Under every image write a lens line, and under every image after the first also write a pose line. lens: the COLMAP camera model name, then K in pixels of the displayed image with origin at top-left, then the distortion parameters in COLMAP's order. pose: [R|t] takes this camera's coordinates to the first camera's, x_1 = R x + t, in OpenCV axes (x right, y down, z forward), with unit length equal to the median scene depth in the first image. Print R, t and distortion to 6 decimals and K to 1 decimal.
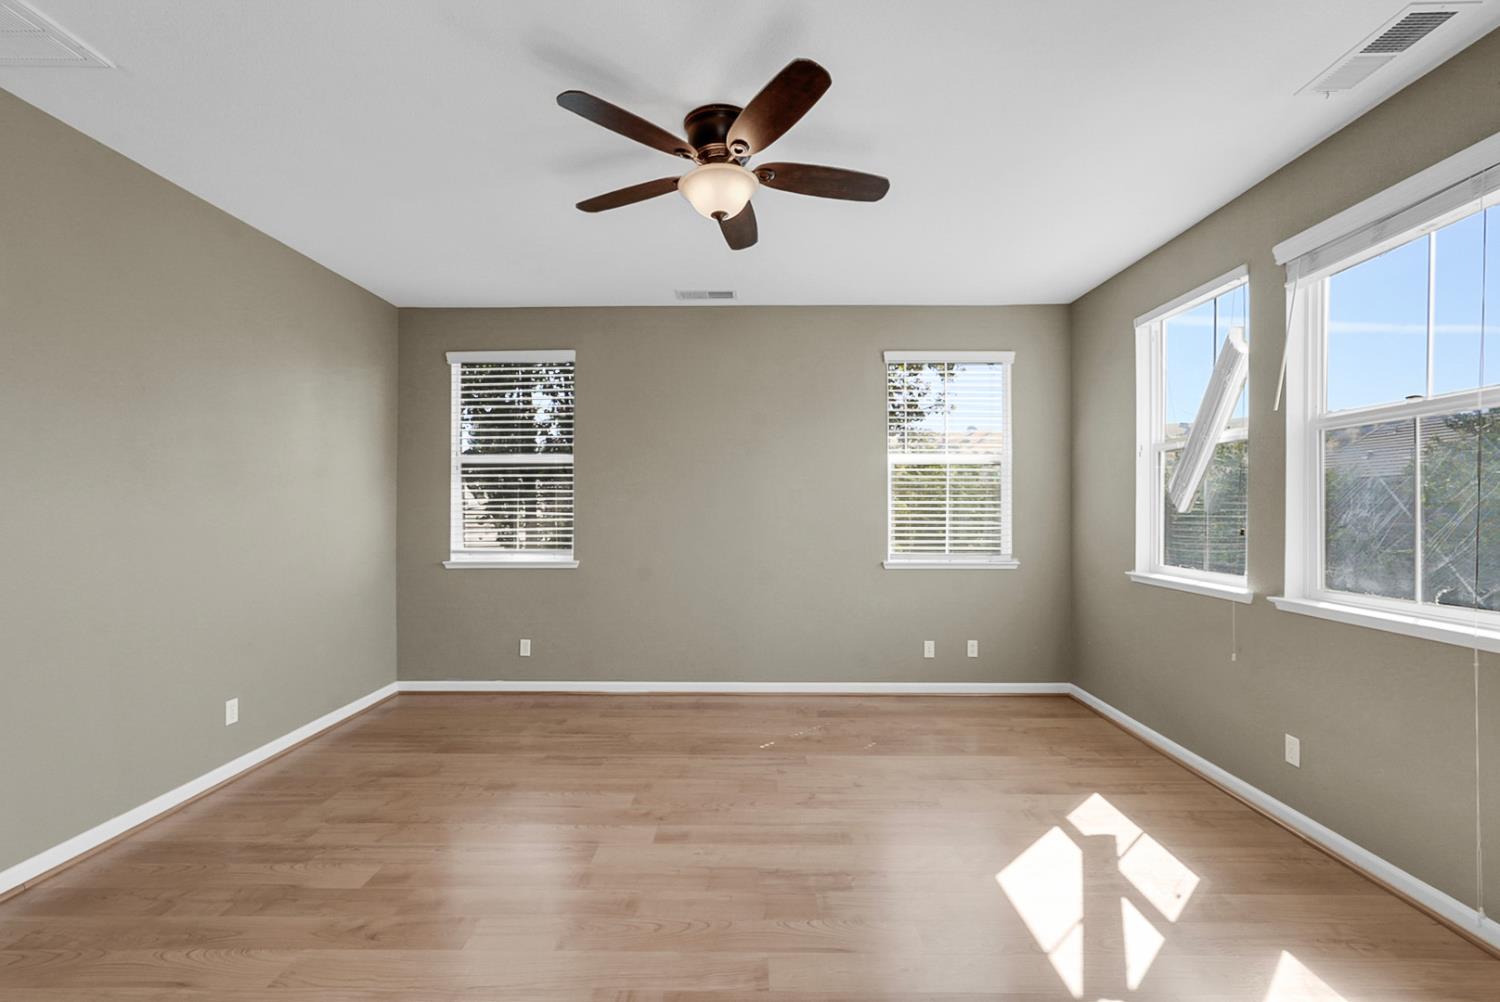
lens RADIAL K [[649.7, 0, 750.0], [0, 649.7, 501.0], [0, 0, 1]] dist [-0.010486, 0.000093]
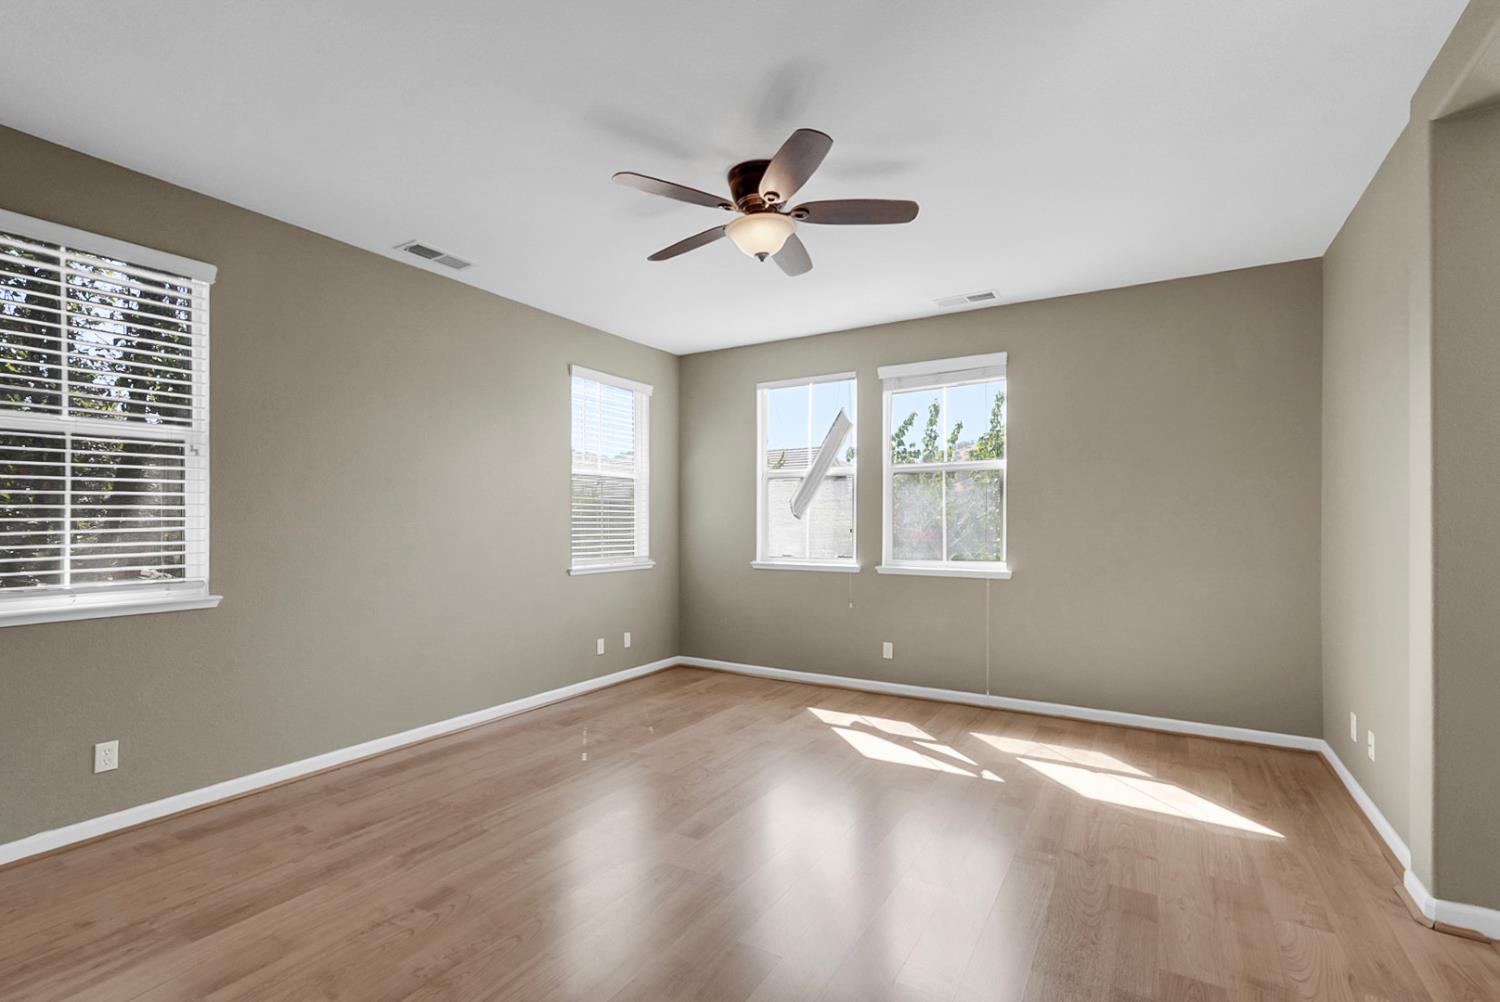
lens RADIAL K [[673.5, 0, 743.7], [0, 673.5, 509.8], [0, 0, 1]] dist [0.000675, 0.001316]
pose [[0.516505, 0.015108, 0.856151, -0.750032], [-0.010240, 0.999882, -0.011467, 0.014667], [-0.856223, -0.002844, 0.516599, 0.283685]]
